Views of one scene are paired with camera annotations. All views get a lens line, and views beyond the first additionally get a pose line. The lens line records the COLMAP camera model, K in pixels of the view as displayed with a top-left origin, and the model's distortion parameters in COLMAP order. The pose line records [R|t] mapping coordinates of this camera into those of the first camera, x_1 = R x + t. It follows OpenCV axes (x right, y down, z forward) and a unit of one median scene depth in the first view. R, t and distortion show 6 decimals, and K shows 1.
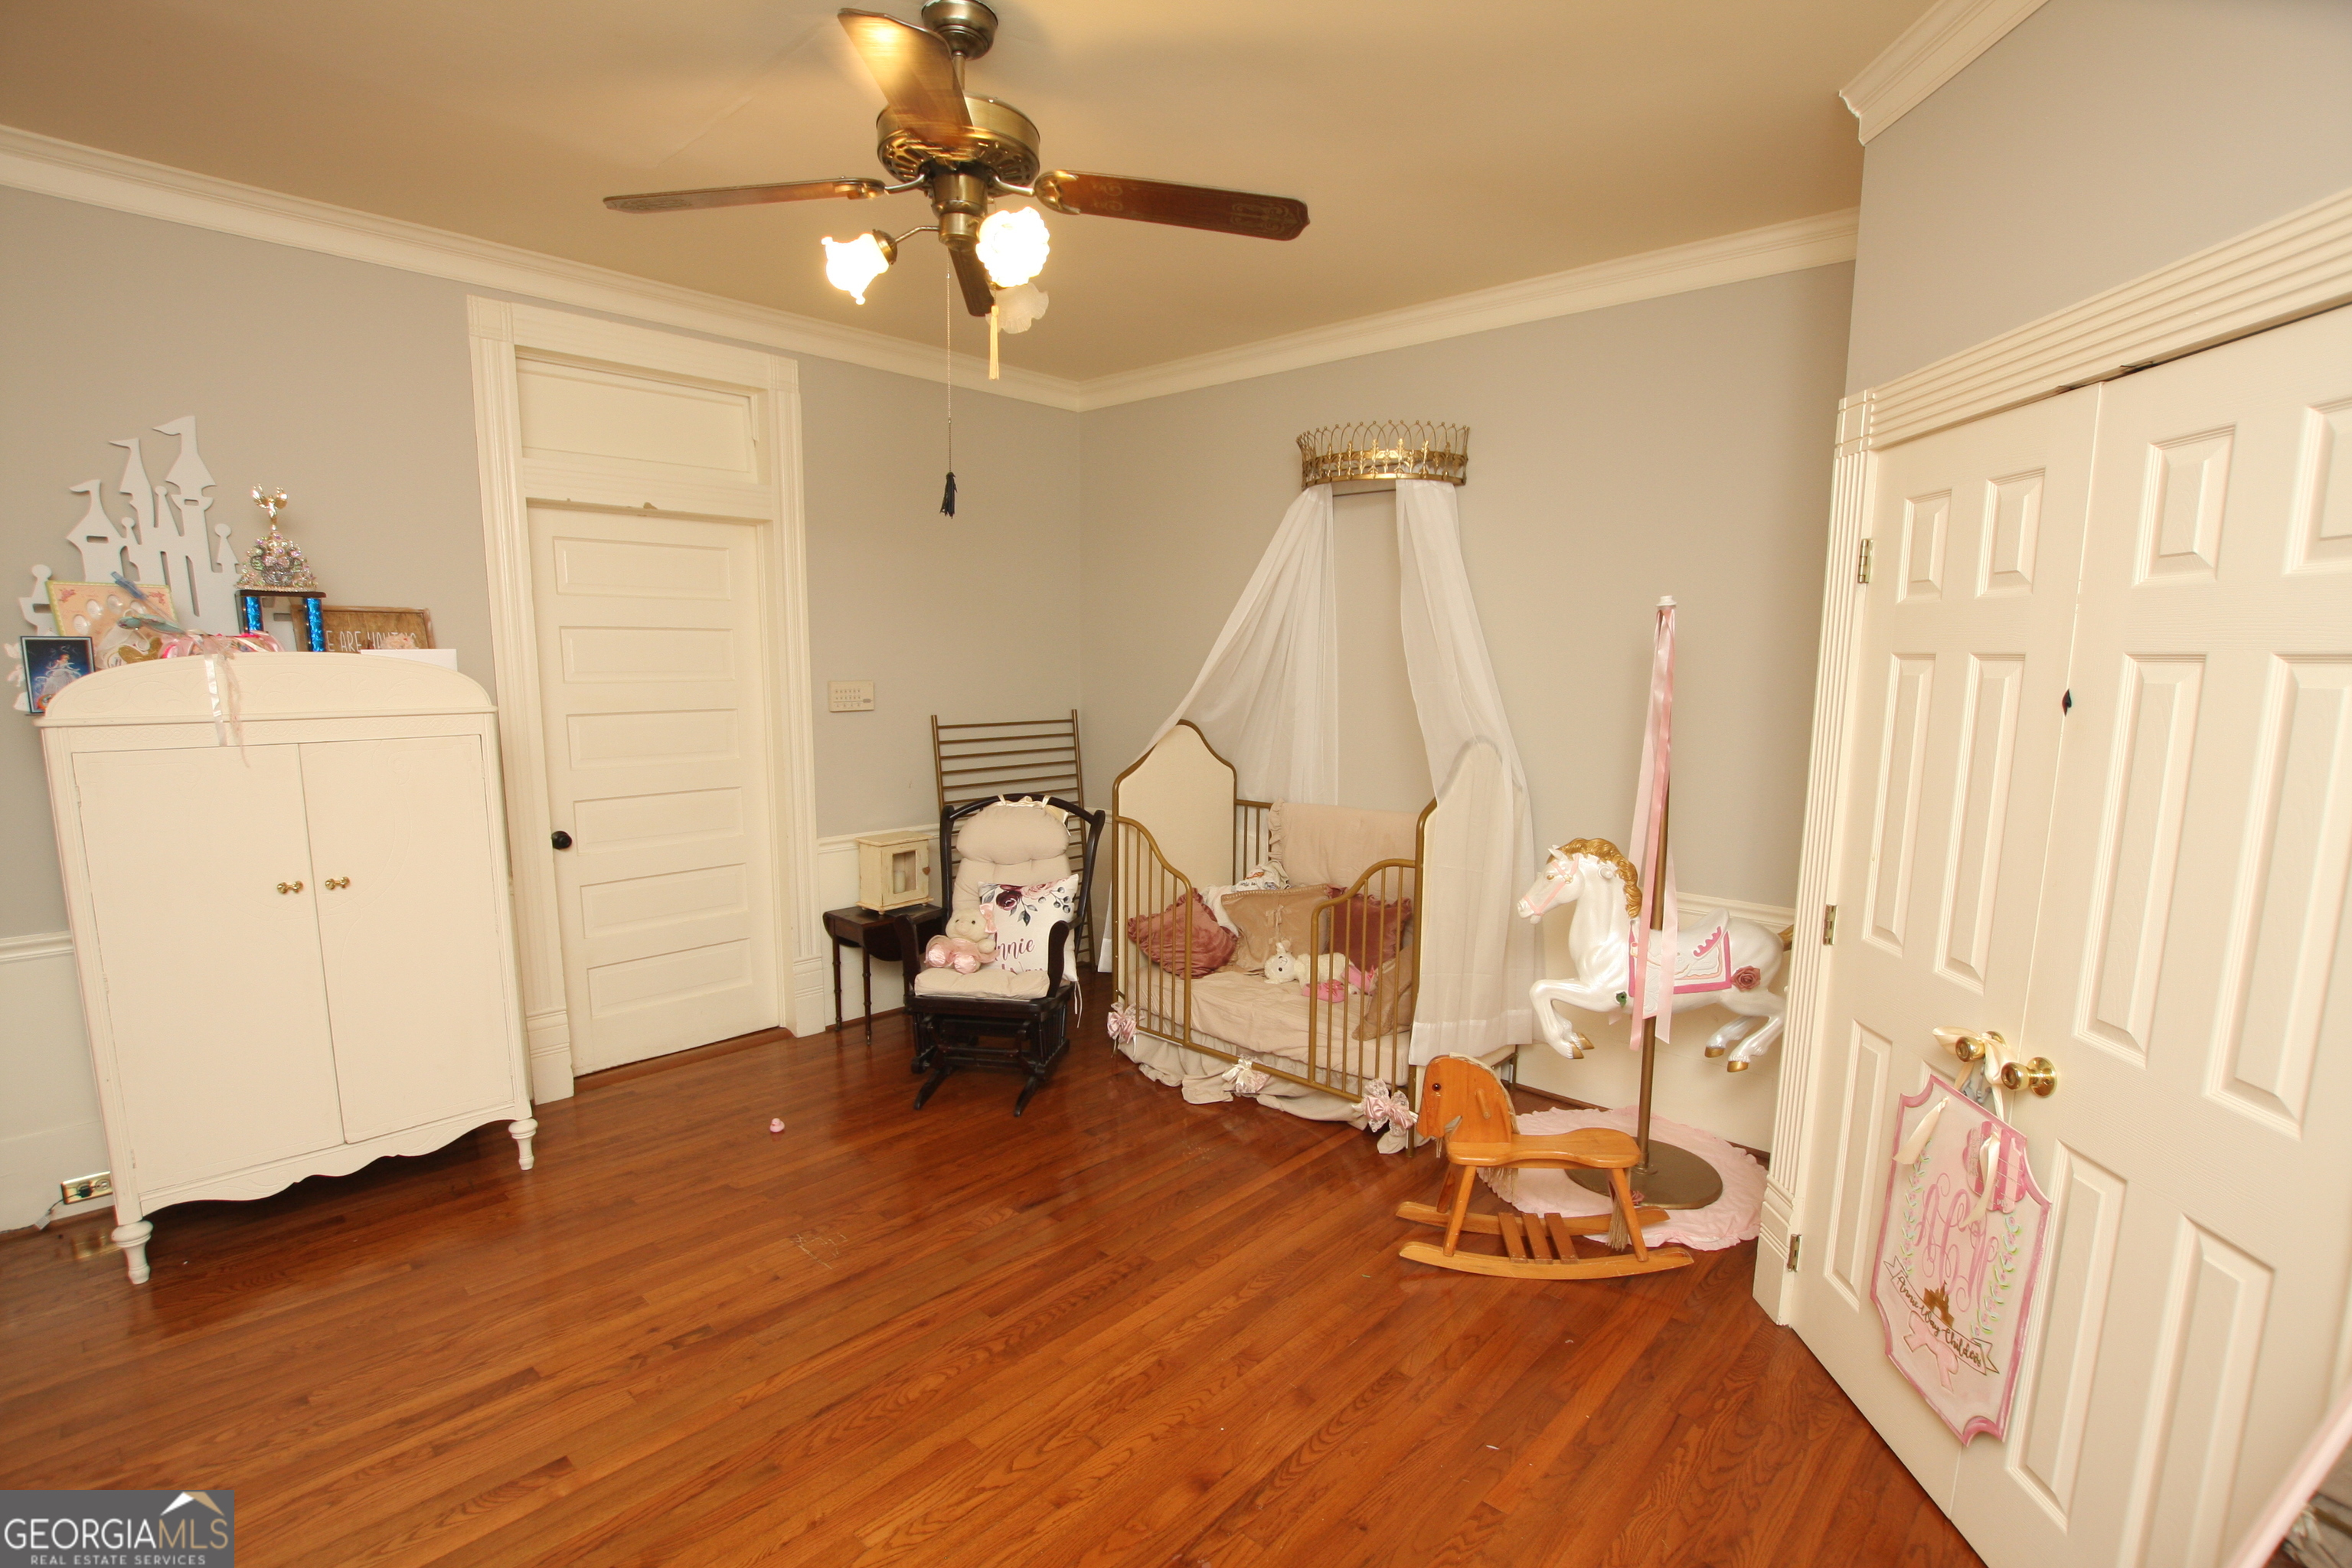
lens RADIAL K [[1097.2, 0, 1175.1], [0, 1097.2, 825.4], [0, 0, 1]] dist [-0.032778, 0.004390]
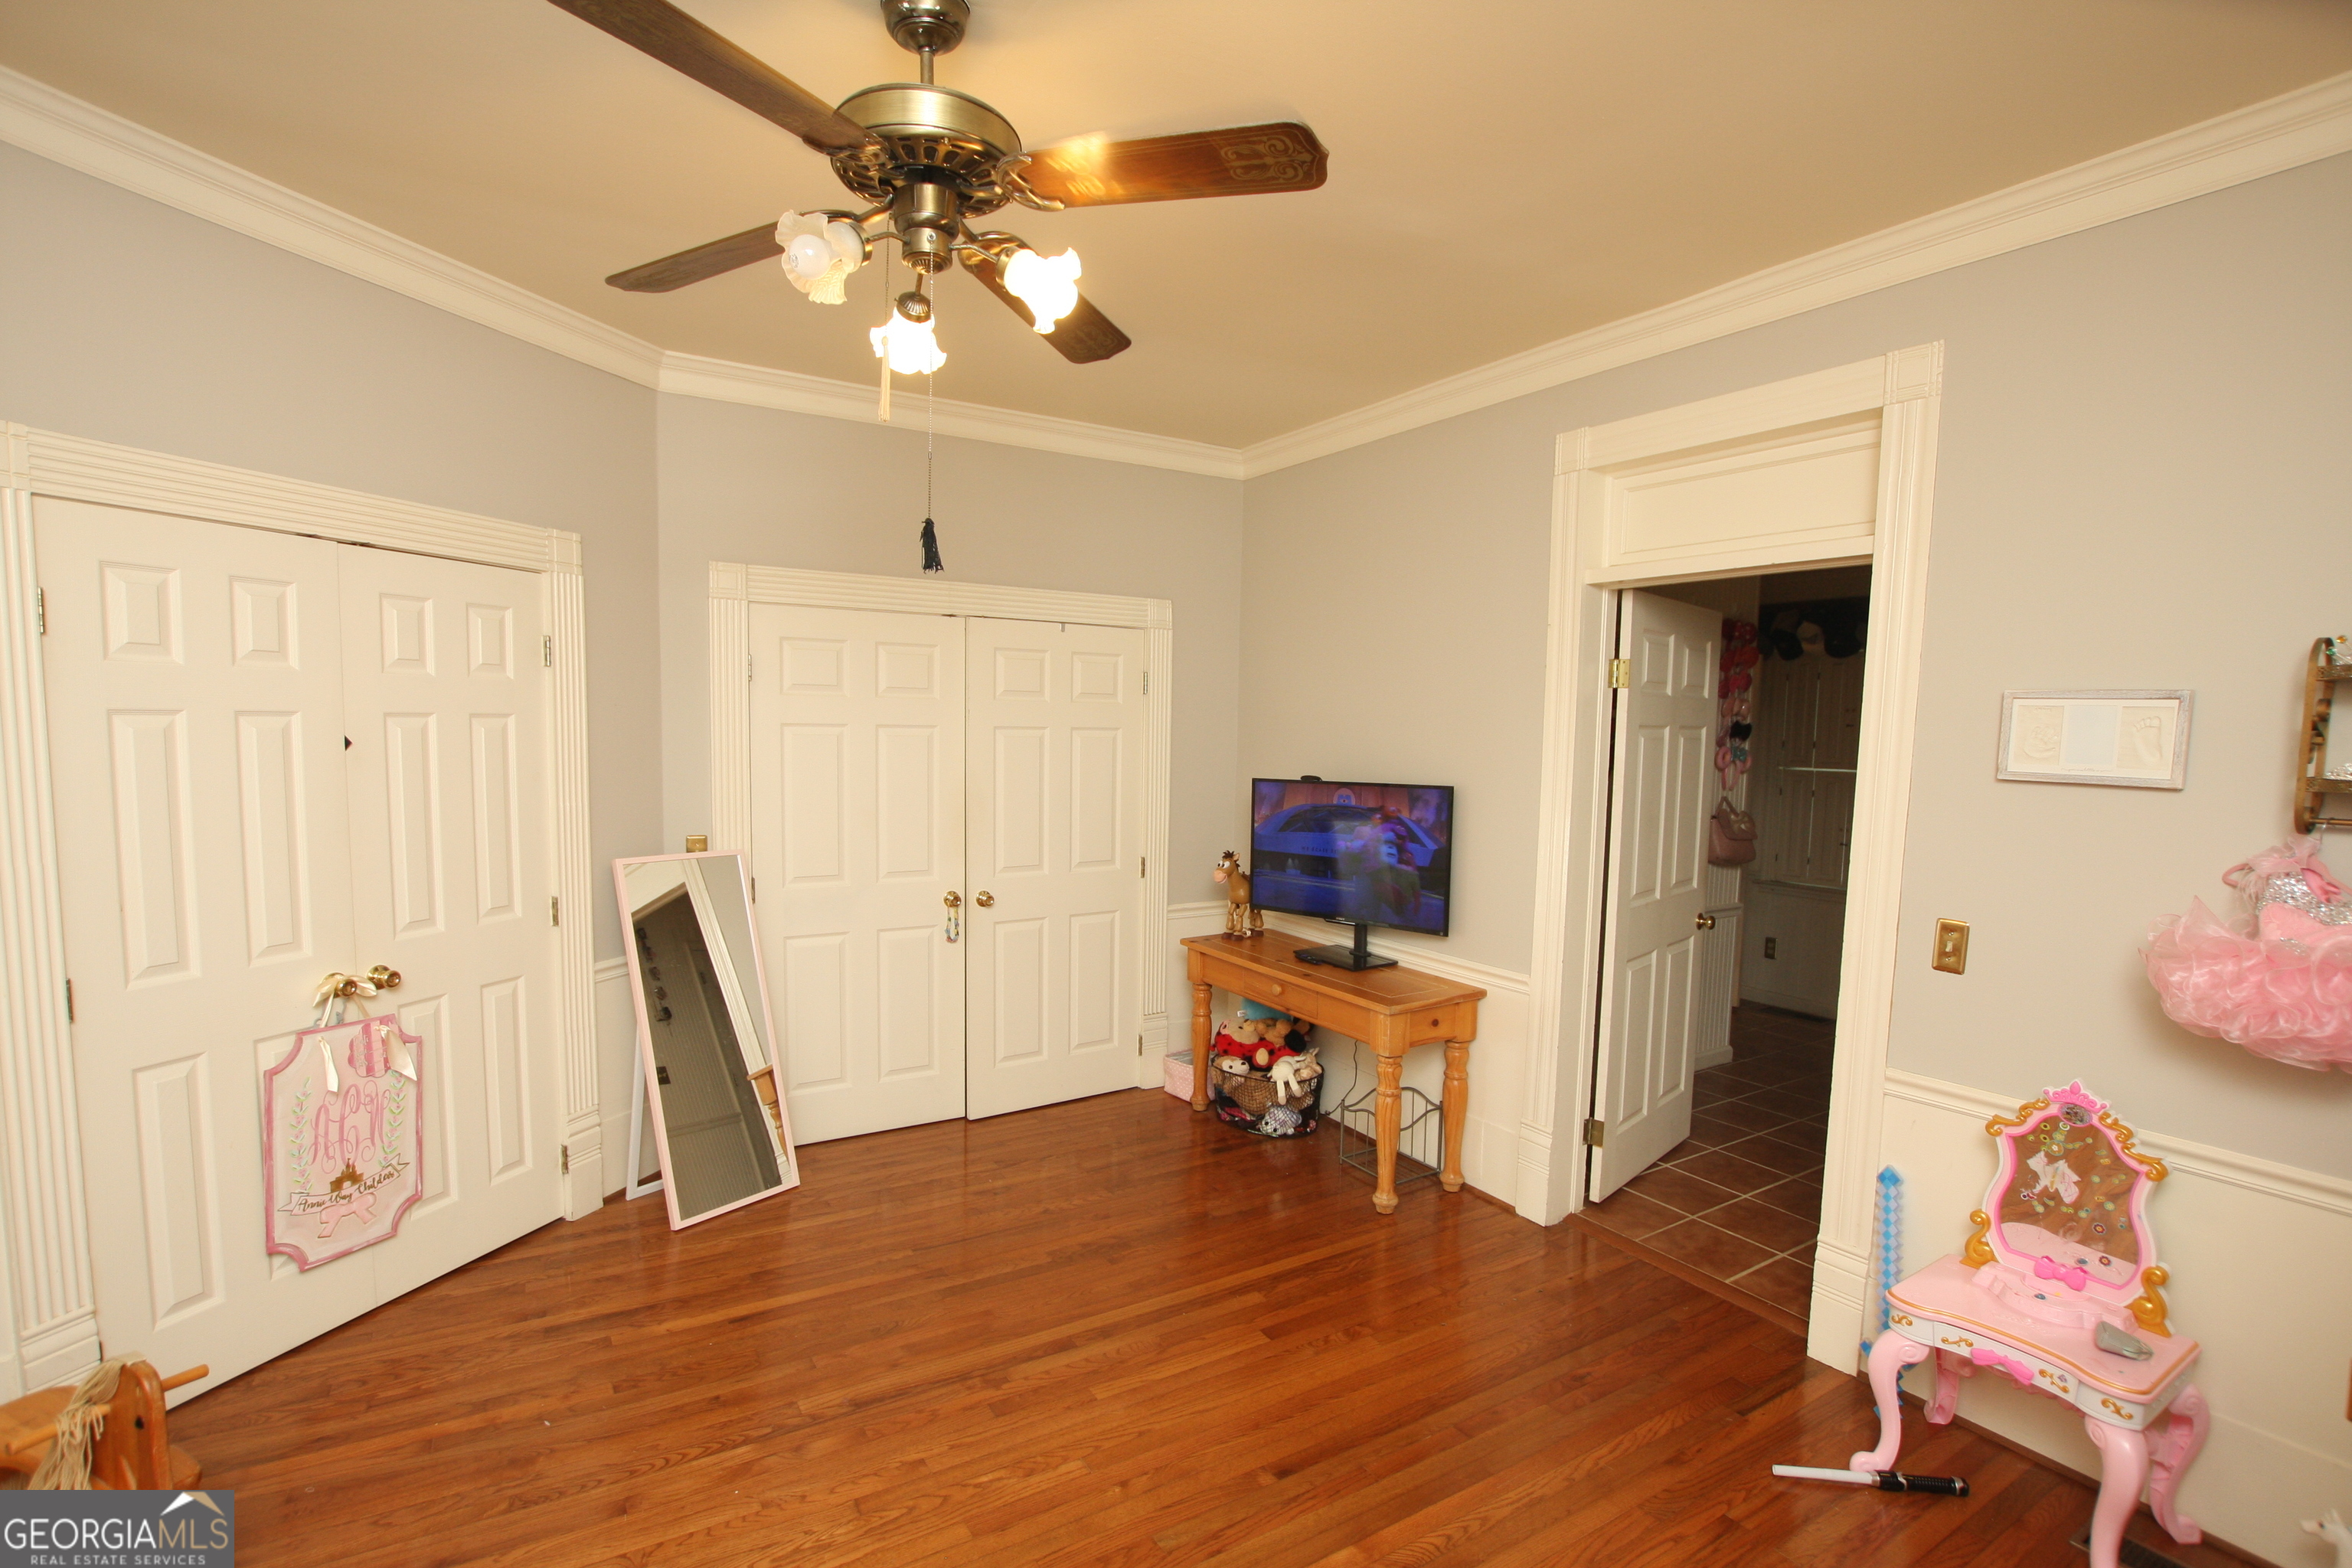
lens RADIAL K [[1097.2, 0, 1175.1], [0, 1097.2, 825.4], [0, 0, 1]] dist [-0.032778, 0.004390]
pose [[-0.965090, -0.055899, 0.255885, -0.631111], [0.008476, 0.969783, 0.243823, -0.315715], [-0.261782, 0.237480, -0.935454, 1.856518]]
